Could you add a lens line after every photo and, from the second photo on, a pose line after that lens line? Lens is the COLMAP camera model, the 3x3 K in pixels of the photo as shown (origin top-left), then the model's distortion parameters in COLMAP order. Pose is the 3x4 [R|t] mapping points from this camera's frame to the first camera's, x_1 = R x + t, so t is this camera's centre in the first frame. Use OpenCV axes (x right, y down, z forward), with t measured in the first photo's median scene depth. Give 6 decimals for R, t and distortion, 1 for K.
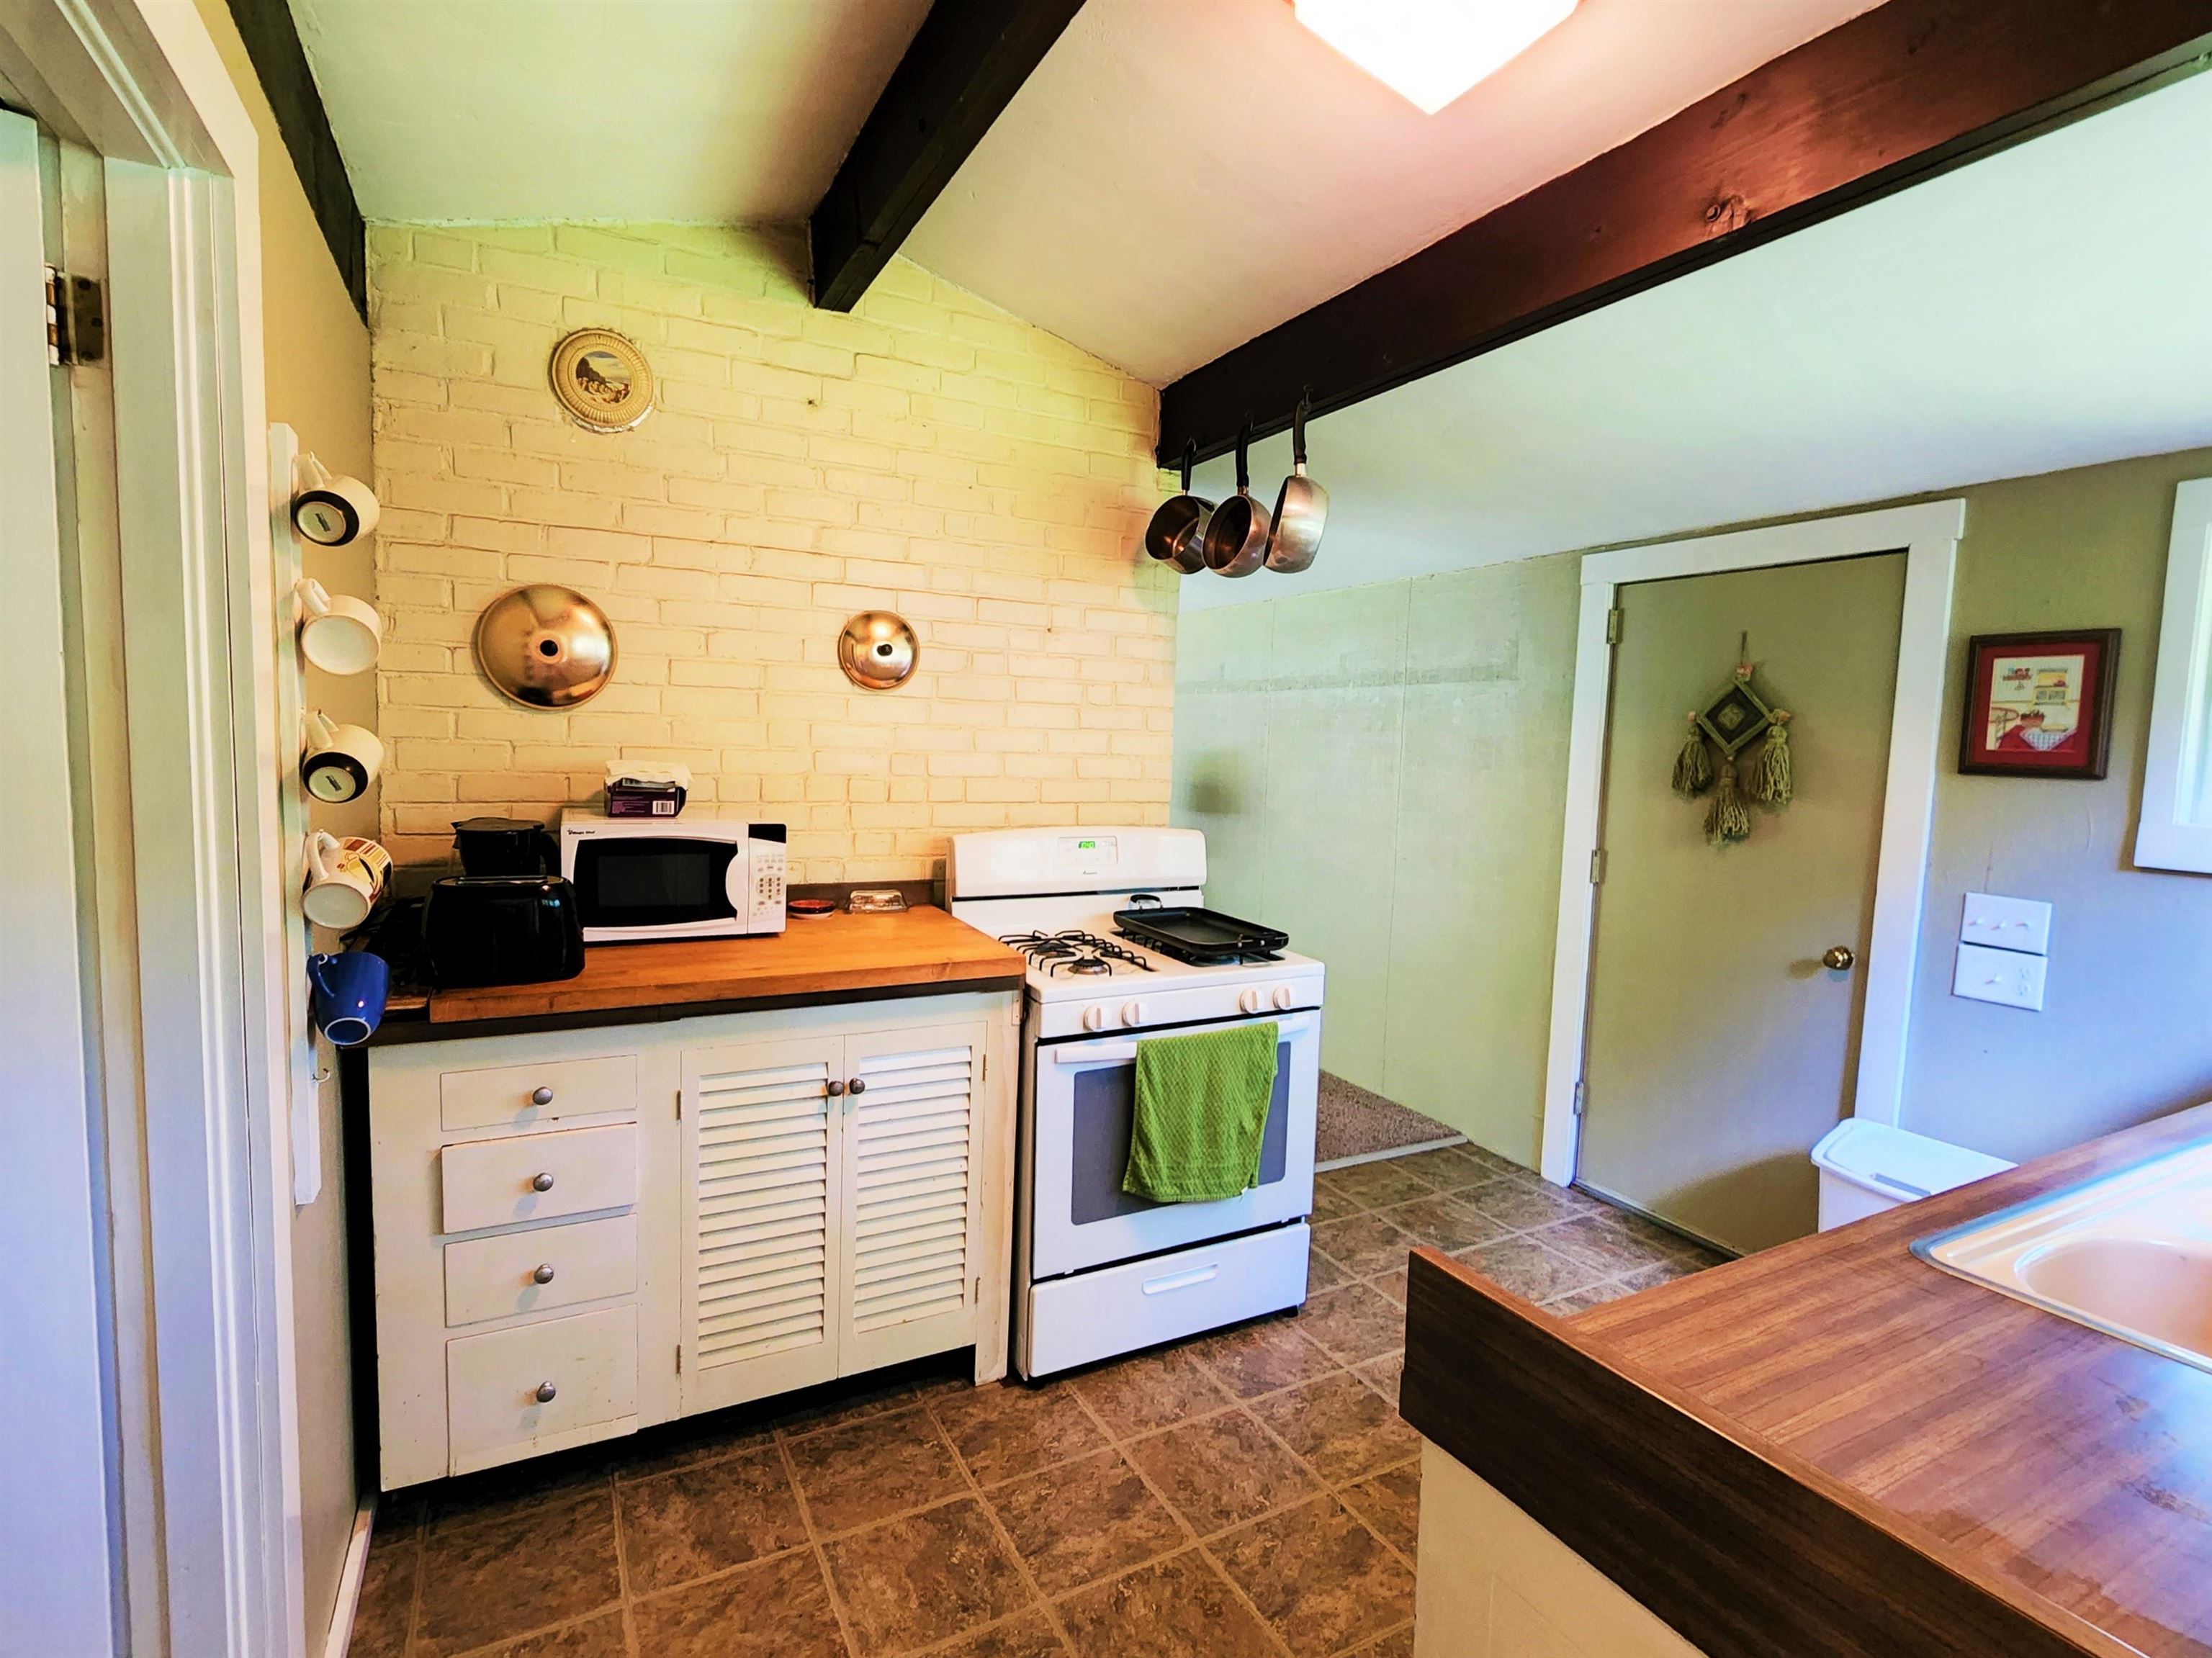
lens RADIAL K [[1044.5, 0, 1106.0], [0, 1044.5, 829.0], [0, 0, 1]] dist [-0.002662, 0.000828]
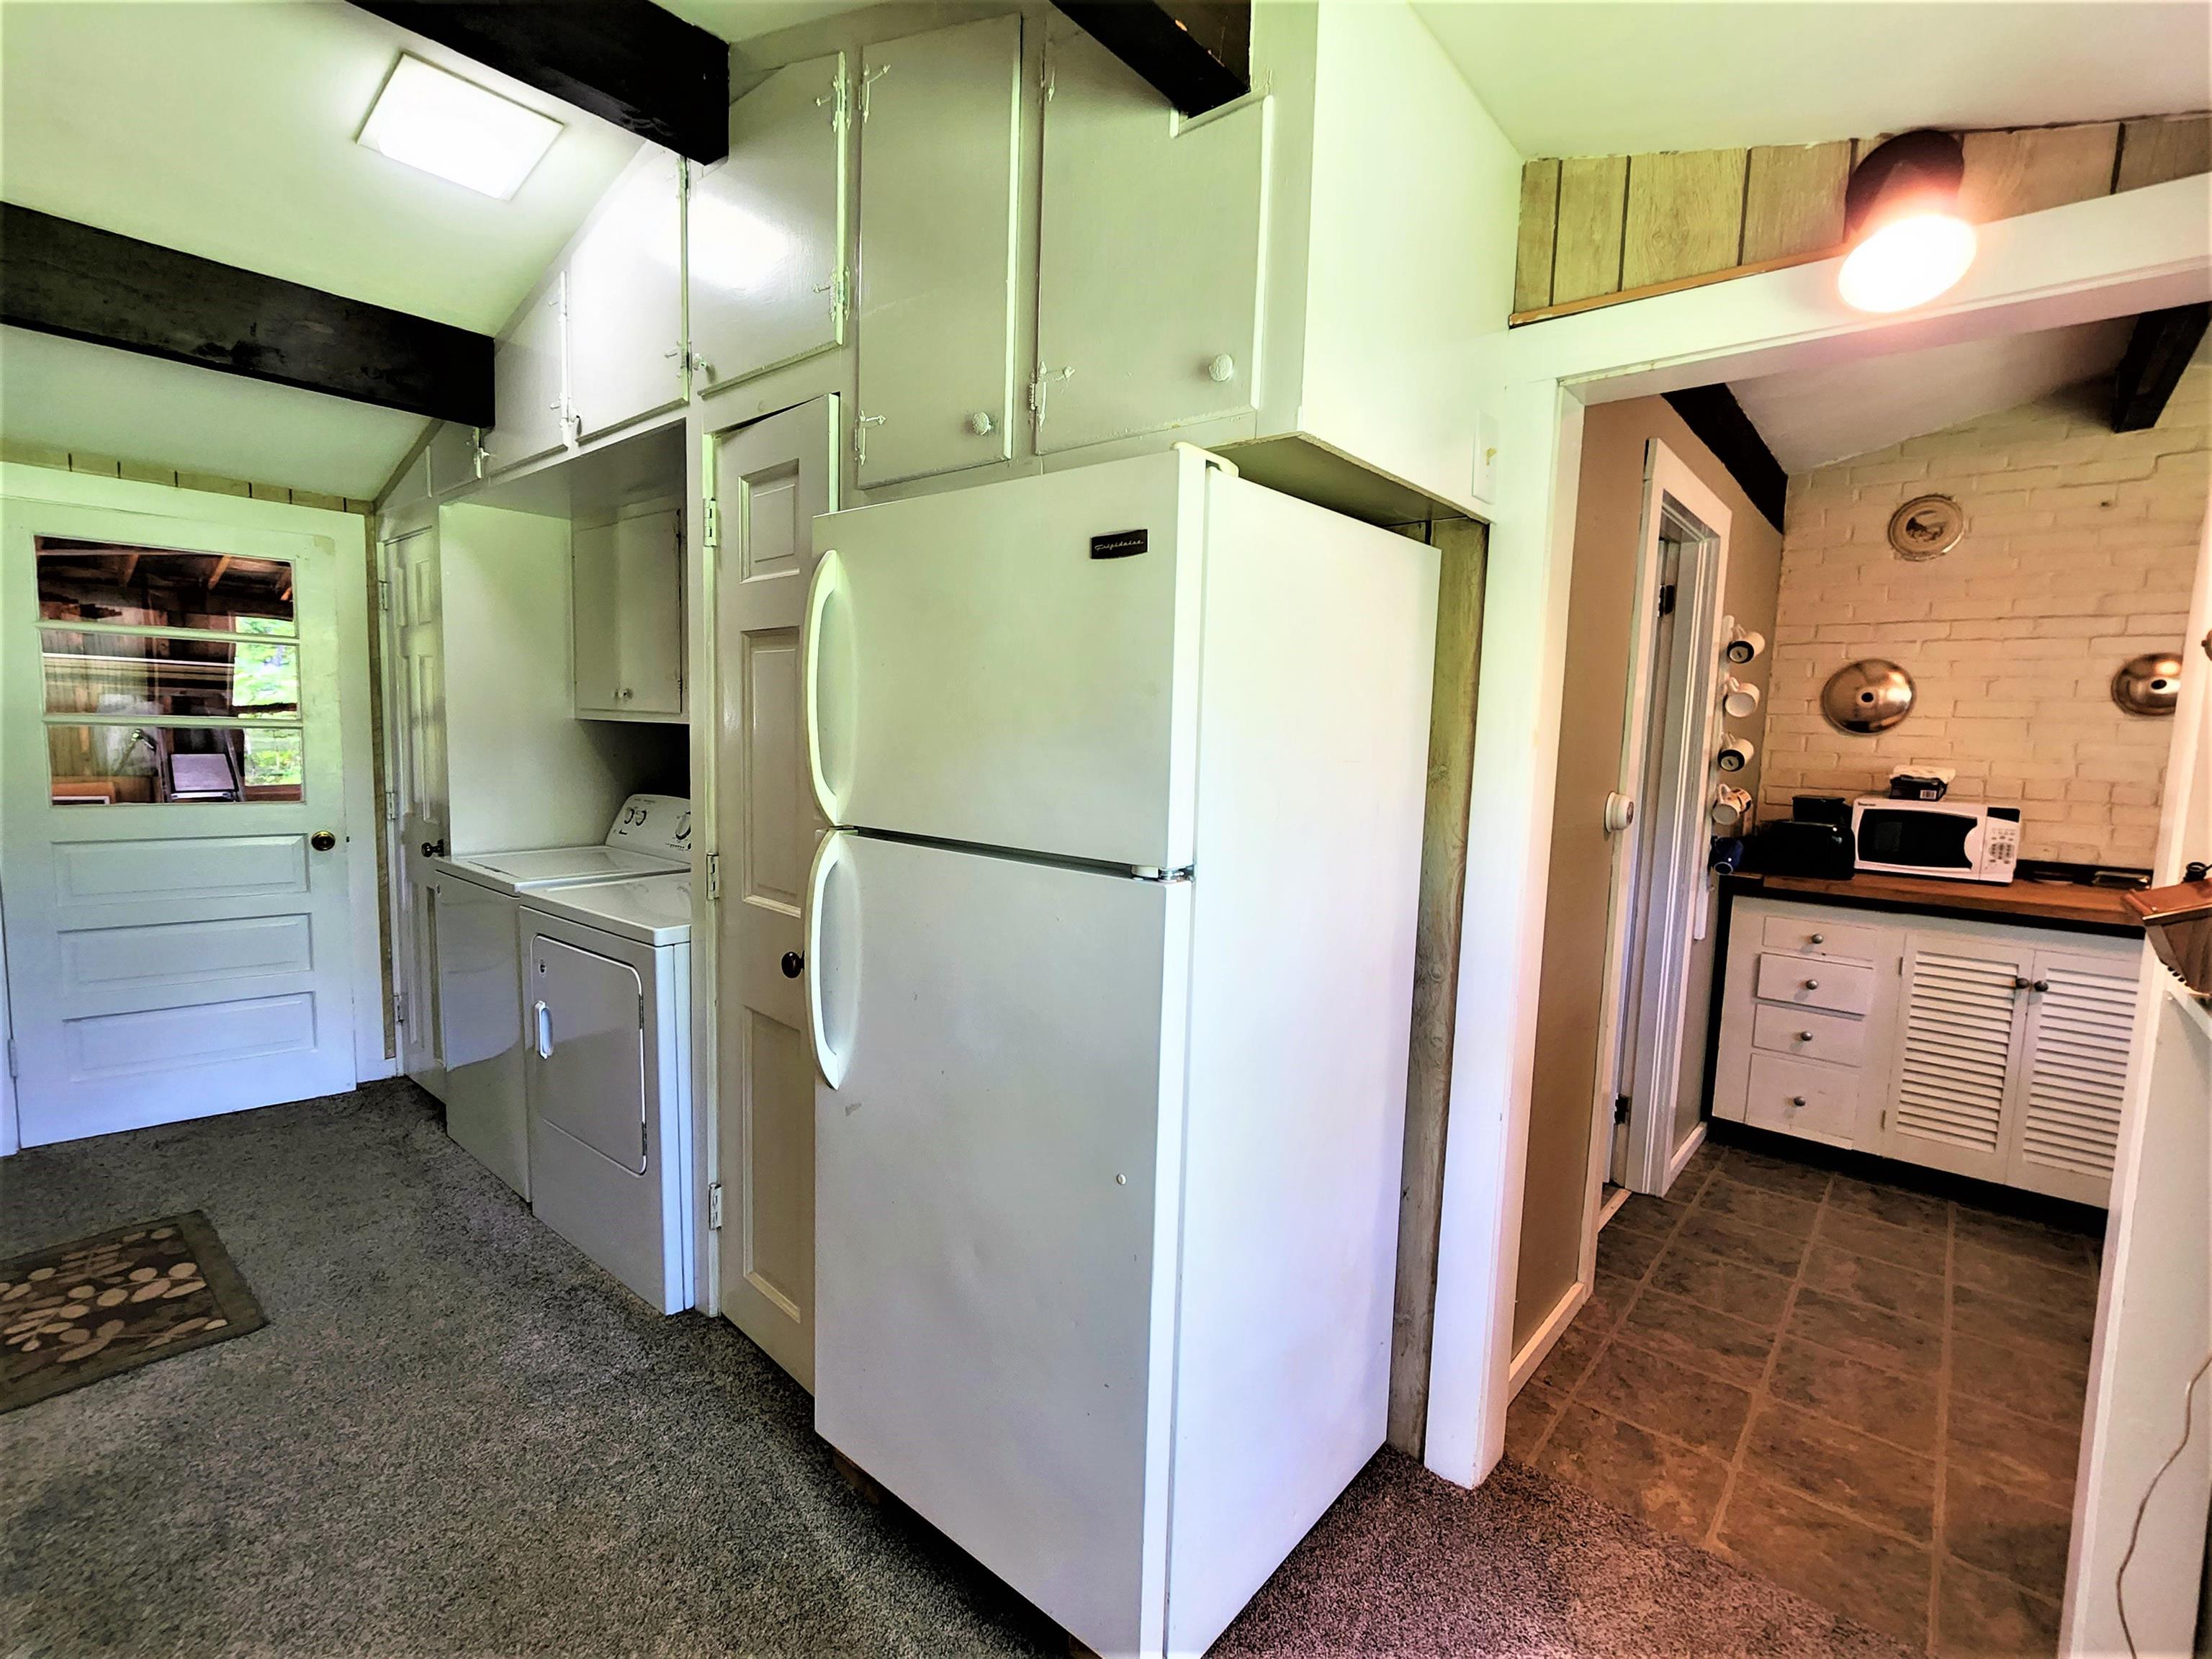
lens RADIAL K [[1044.6, 0, 1106.0], [0, 1044.6, 829.5], [0, 0, 1]] dist [-0.002662, 0.000828]
pose [[0.361174, 0.067773, -0.930032, 0.604264], [-0.105747, 0.993898, 0.031360, 0.115082], [0.926483, 0.087022, 0.366137, -0.733685]]
